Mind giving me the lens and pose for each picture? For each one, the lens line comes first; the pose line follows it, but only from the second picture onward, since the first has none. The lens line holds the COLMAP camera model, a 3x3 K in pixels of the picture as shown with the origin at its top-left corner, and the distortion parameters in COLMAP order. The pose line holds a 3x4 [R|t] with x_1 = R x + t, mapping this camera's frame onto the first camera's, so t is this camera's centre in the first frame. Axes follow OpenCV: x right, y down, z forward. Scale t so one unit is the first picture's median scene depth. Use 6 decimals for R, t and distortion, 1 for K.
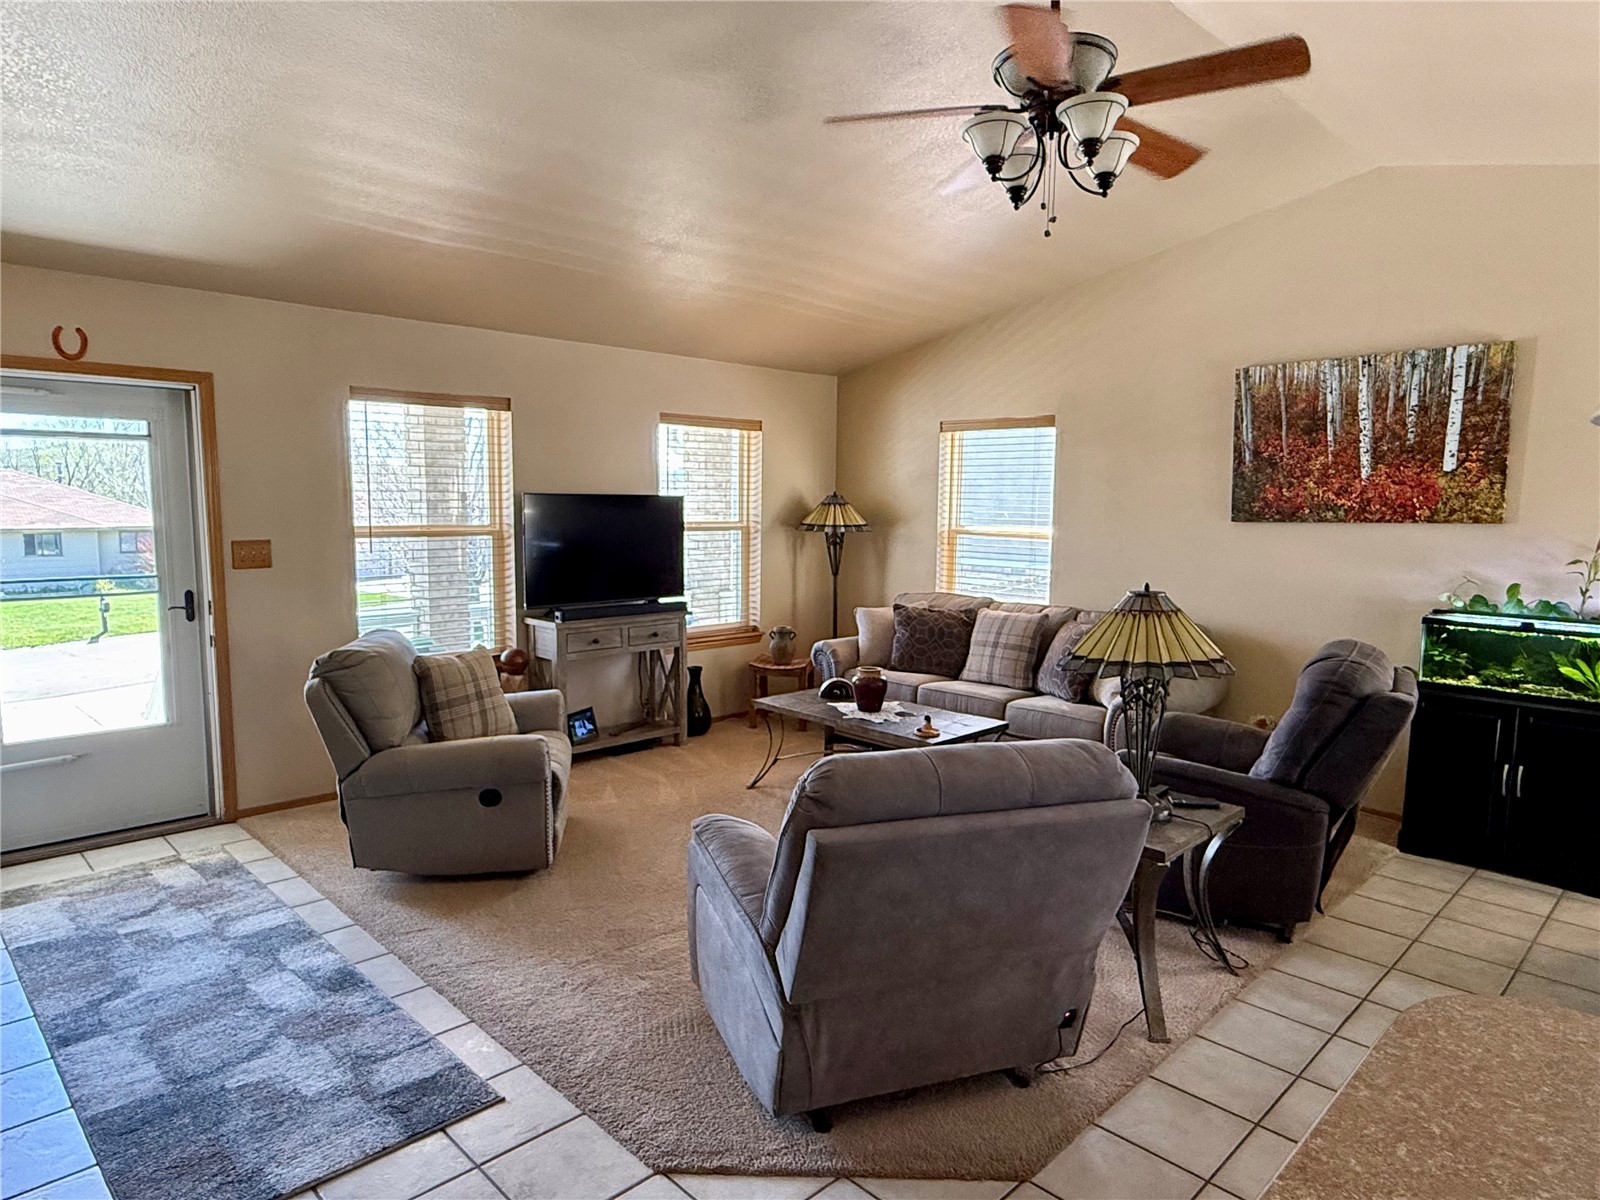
lens RADIAL K [[969.3, 0, 799.8], [0, 969.3, 615.6], [0, 0, 1]] dist [-0.005767, -0.001725]
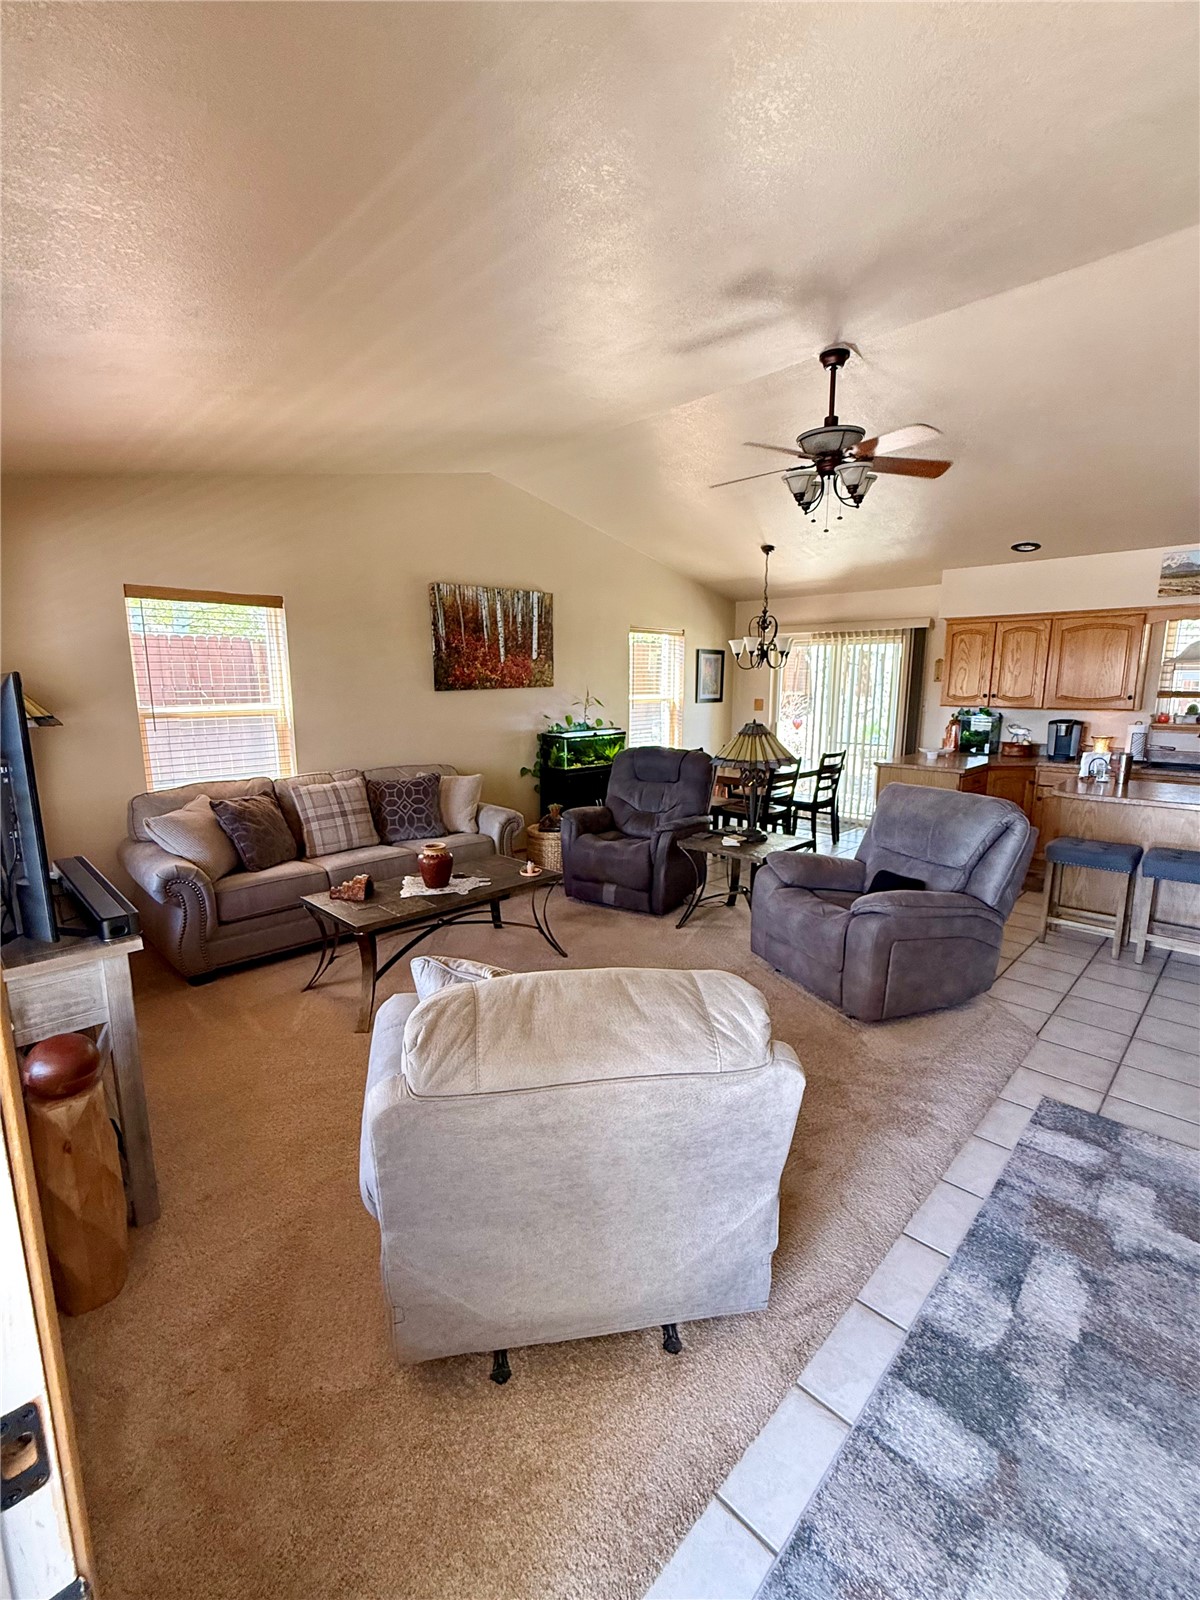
lens RADIAL K [[682.1, 0, 601.6], [0, 682.1, 802.3], [0, 0, 1]] dist [-0.013946, 0.002145]
pose [[0.001292, -0.188933, 0.981989, -0.680621], [0.122340, 0.974643, 0.187359, -0.112312], [-0.992487, 0.119895, 0.024373, 0.882359]]
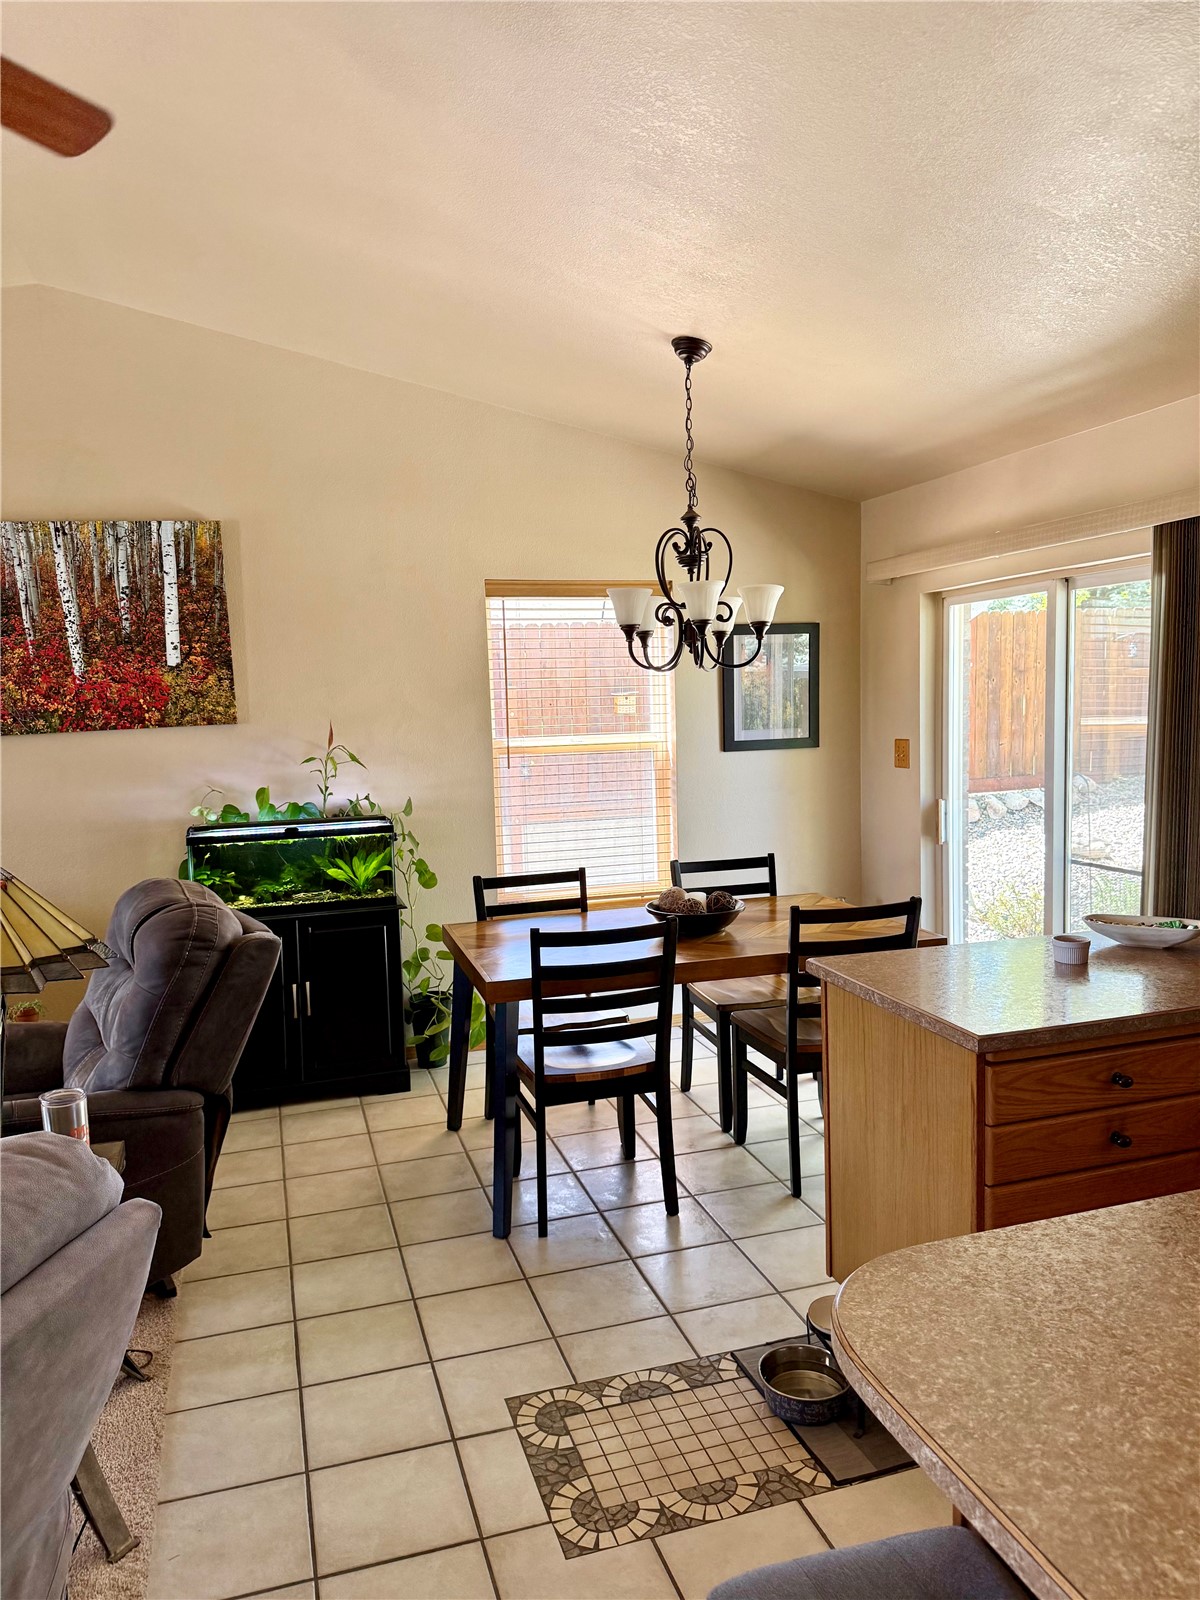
lens RADIAL K [[1126.9, 0, 601.3], [0, 1126.9, 804.1], [0, 0, 1]] dist [0.009035, -0.021291]
pose [[0.458001, -0.107756, 0.882397, -0.051690], [0.142118, 0.988734, 0.046977, -0.021628], [-0.877518, 0.103889, 0.468155, 0.213151]]
